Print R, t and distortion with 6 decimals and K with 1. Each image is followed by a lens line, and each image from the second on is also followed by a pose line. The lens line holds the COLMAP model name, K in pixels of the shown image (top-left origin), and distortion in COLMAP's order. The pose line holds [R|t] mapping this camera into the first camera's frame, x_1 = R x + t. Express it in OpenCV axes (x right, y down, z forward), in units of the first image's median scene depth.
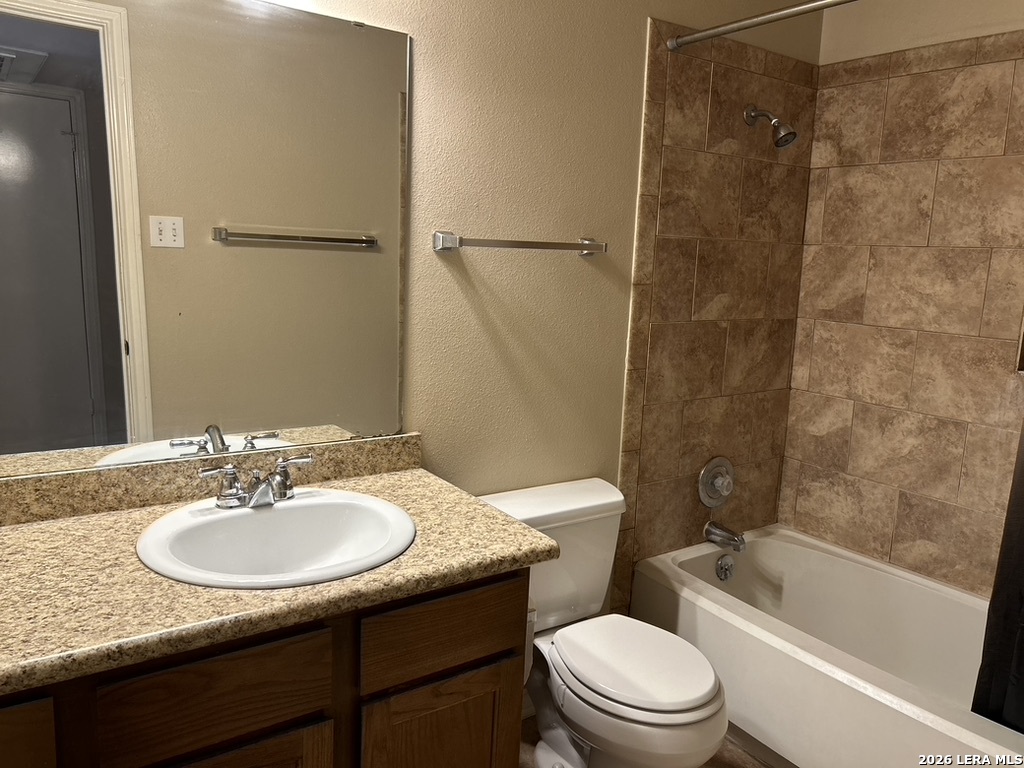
lens RADIAL K [[765.4, 0, 515.7], [0, 765.4, 384.8], [0, 0, 1]] dist [0.063628, -0.075825]
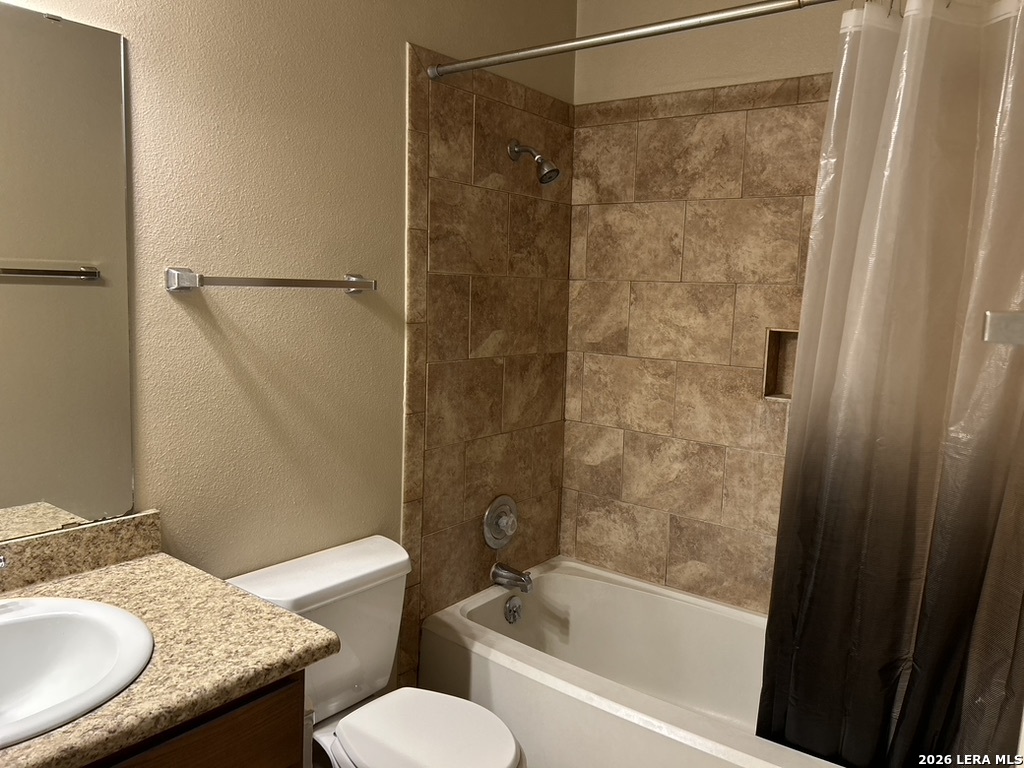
lens RADIAL K [[765.4, 0, 518.3], [0, 765.4, 382.5], [0, 0, 1]] dist [0.063628, -0.075825]
pose [[0.953835, -0.044800, 0.296970, 0.002914], [0.055205, 0.998117, -0.026740, -0.026760], [-0.295213, 0.041900, 0.954512, 0.073991]]
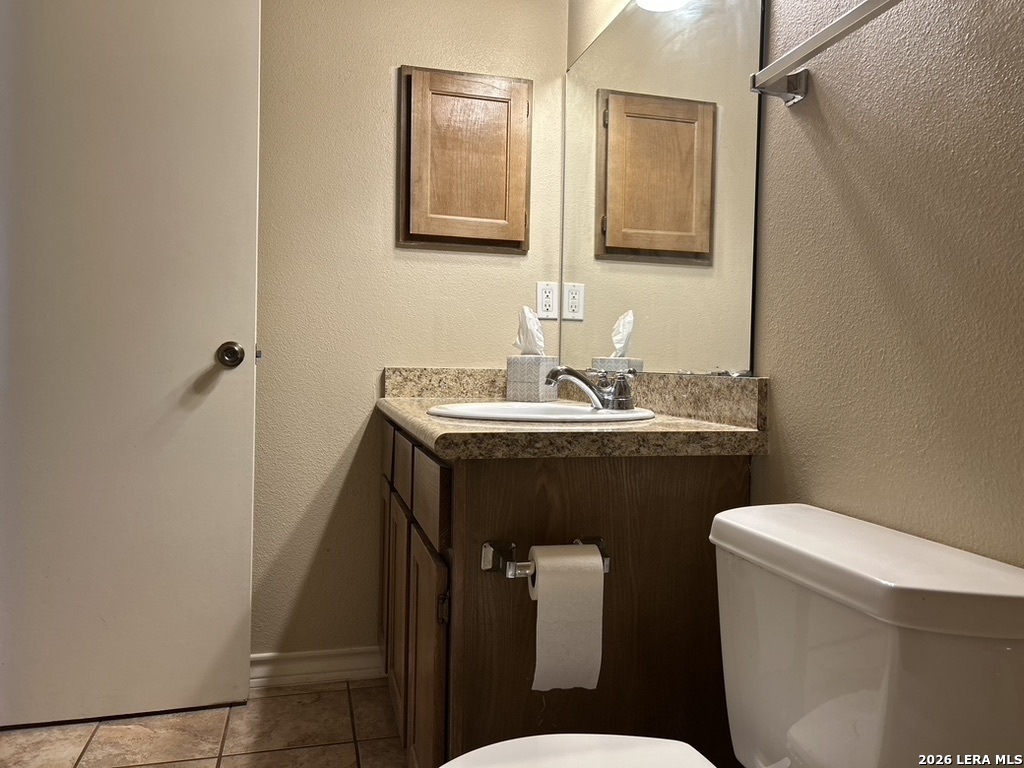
lens RADIAL K [[765.4, 0, 512.1], [0, 765.4, 381.5], [0, 0, 1]] dist [0.063628, -0.075825]
pose [[-0.347632, -0.030715, -0.937128, 0.527349], [-0.189948, 0.981047, 0.038307, 0.072547], [0.918189, 0.191322, -0.346878, 0.909396]]
